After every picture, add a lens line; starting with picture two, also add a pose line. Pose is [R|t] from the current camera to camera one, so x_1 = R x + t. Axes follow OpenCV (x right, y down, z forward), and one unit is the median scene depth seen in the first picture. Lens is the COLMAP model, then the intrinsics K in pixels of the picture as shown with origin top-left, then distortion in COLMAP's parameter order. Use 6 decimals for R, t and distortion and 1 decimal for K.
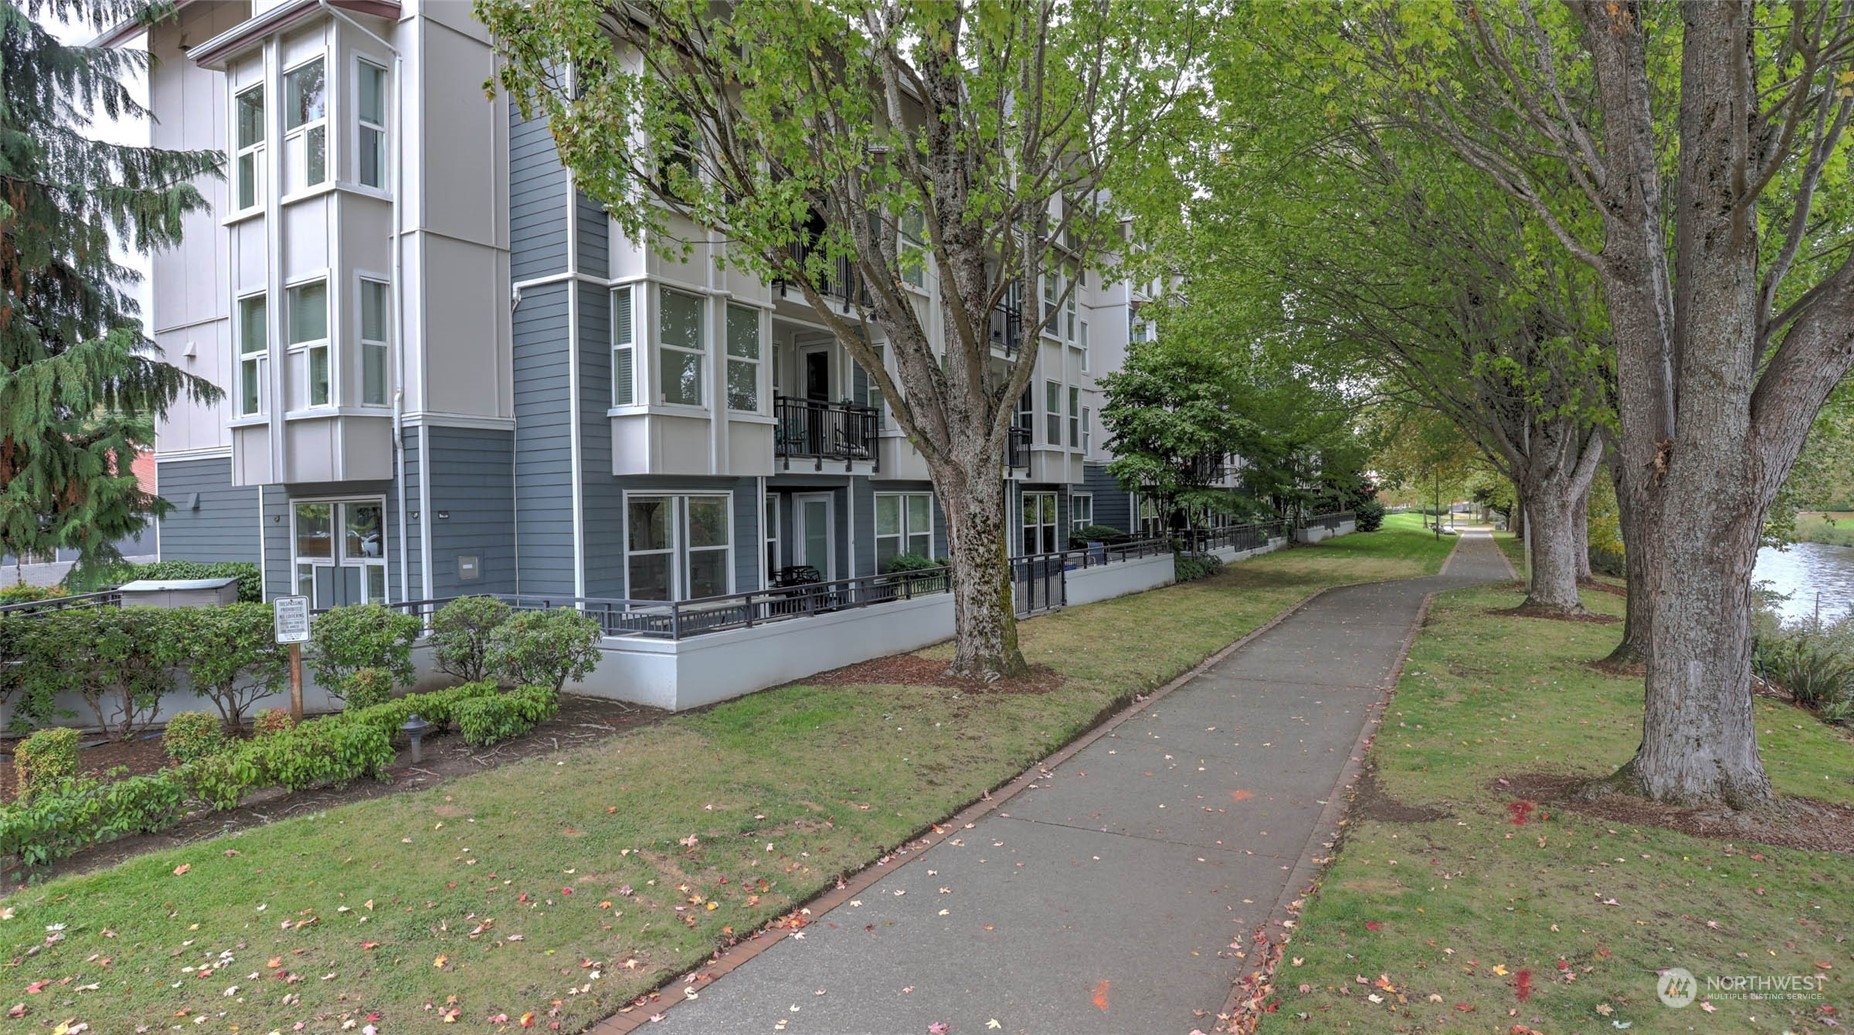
lens RADIAL K [[1028.3, 0, 927.0], [0, 1028.3, 517.5], [0, 0, 1]] dist [-0.060866, 0.000020]
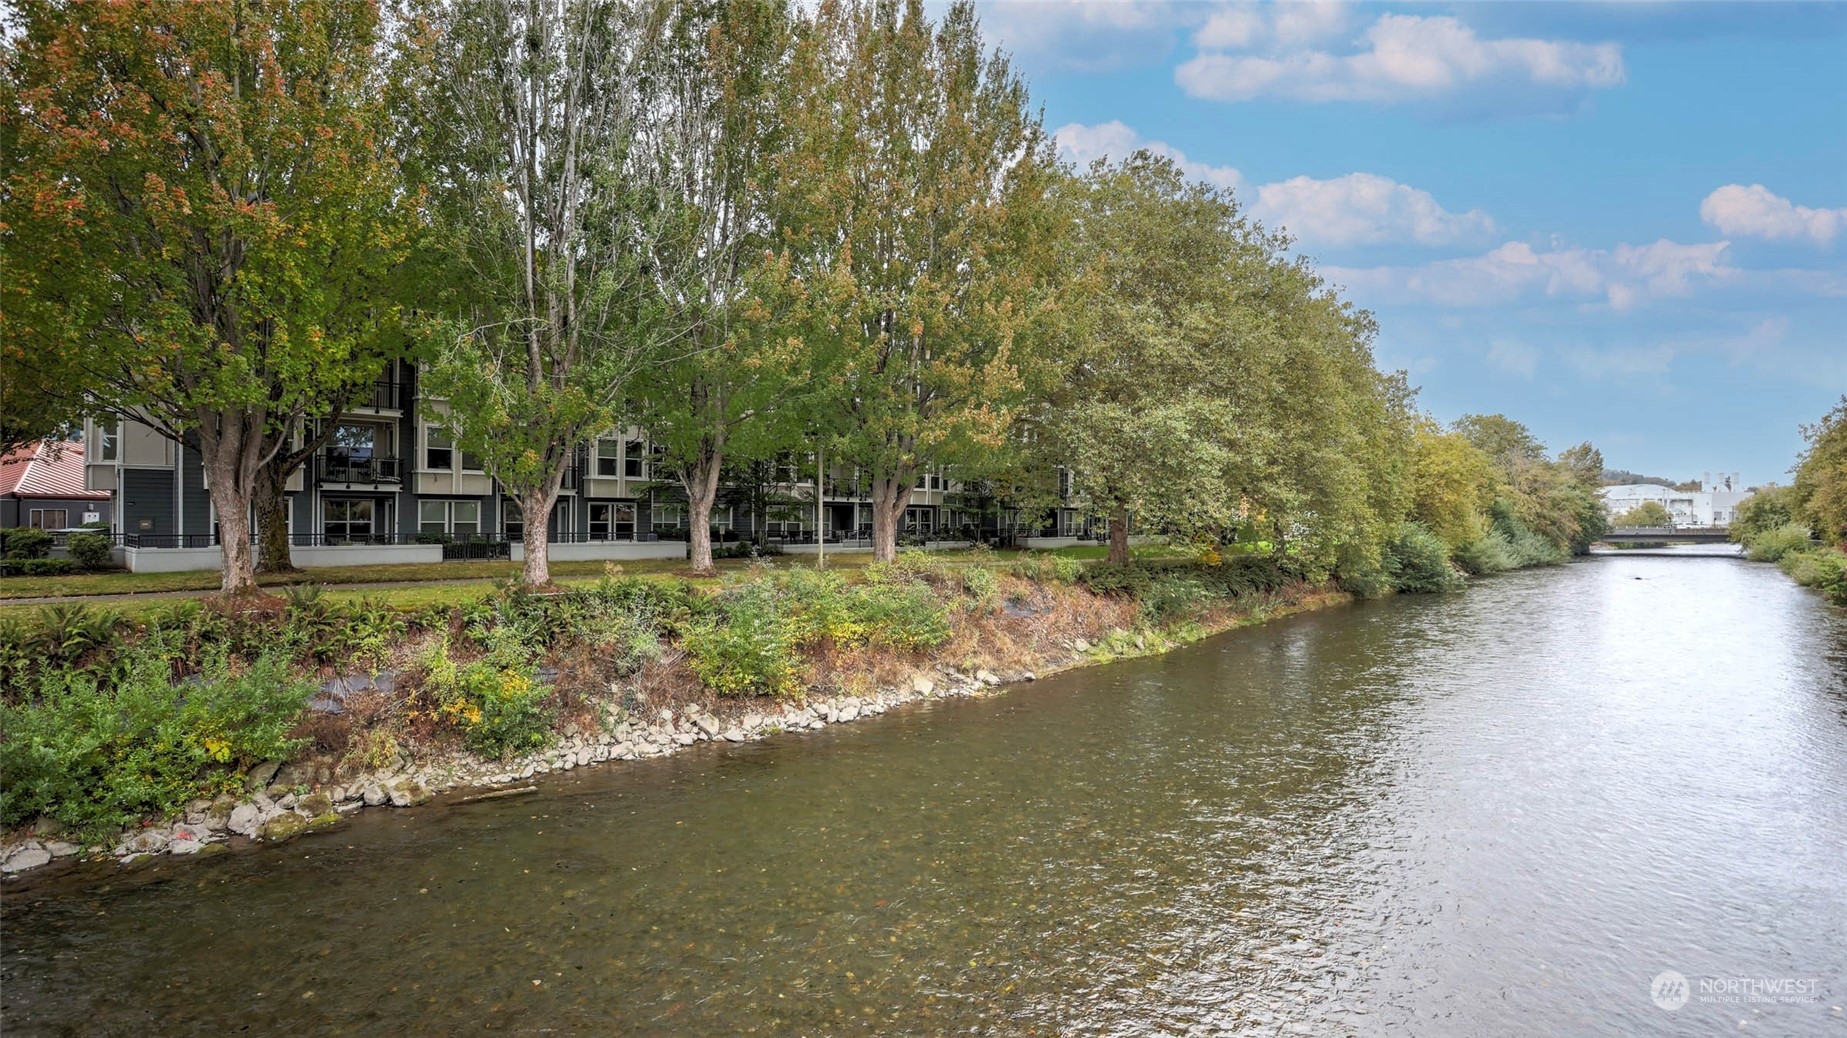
lens RADIAL K [[907.7, 0, 923.5], [0, 907.7, 519.0], [0, 0, 1]] dist [-0.058709, 0.034799]
pose [[0.968234, 0.025114, -0.248783, 1.917620], [-0.027593, 0.999598, -0.006485, -0.003730], [0.248520, 0.013144, 0.968538, -0.640334]]
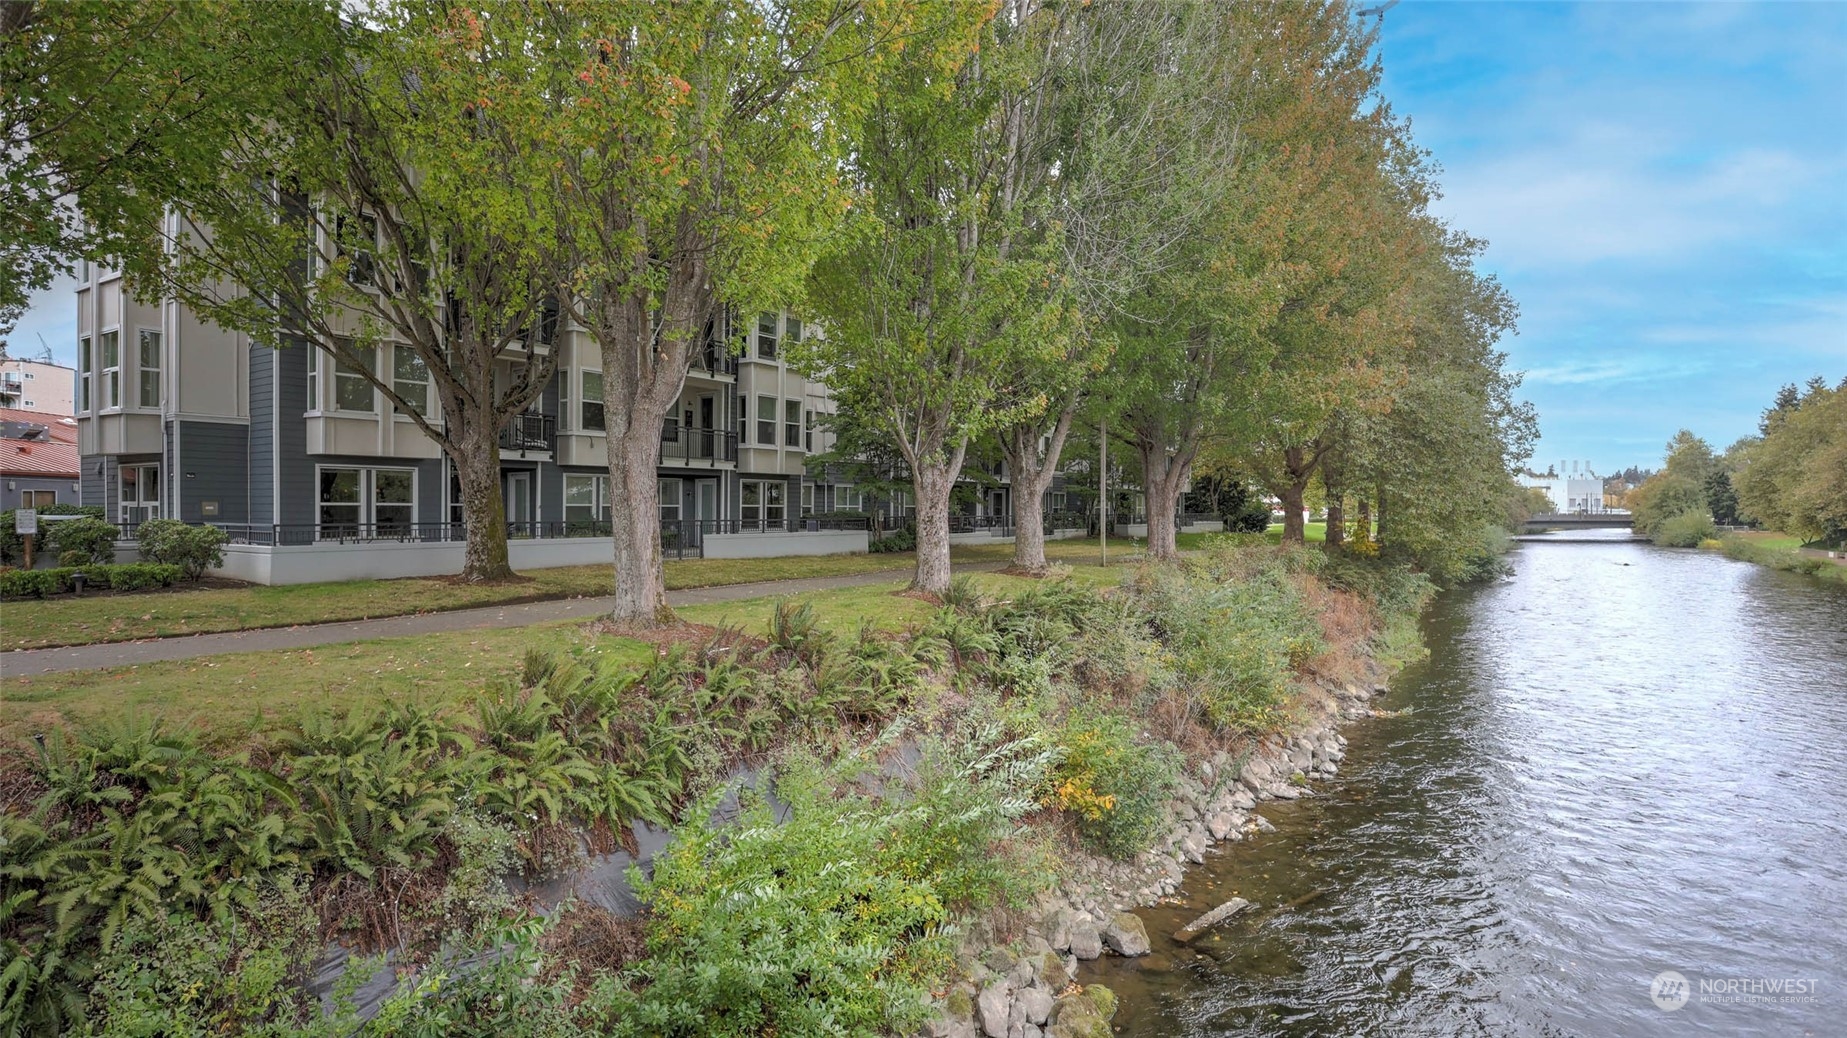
lens RADIAL K [[990.4, 0, 923.5], [0, 990.4, 519.0], [0, 0, 1]] dist [-0.019603, 0.000414]
pose [[0.997516, 0.026214, -0.065376, 0.769760], [-0.026114, 0.999656, 0.002382, 0.031714], [0.065416, -0.000669, 0.997858, -0.478932]]
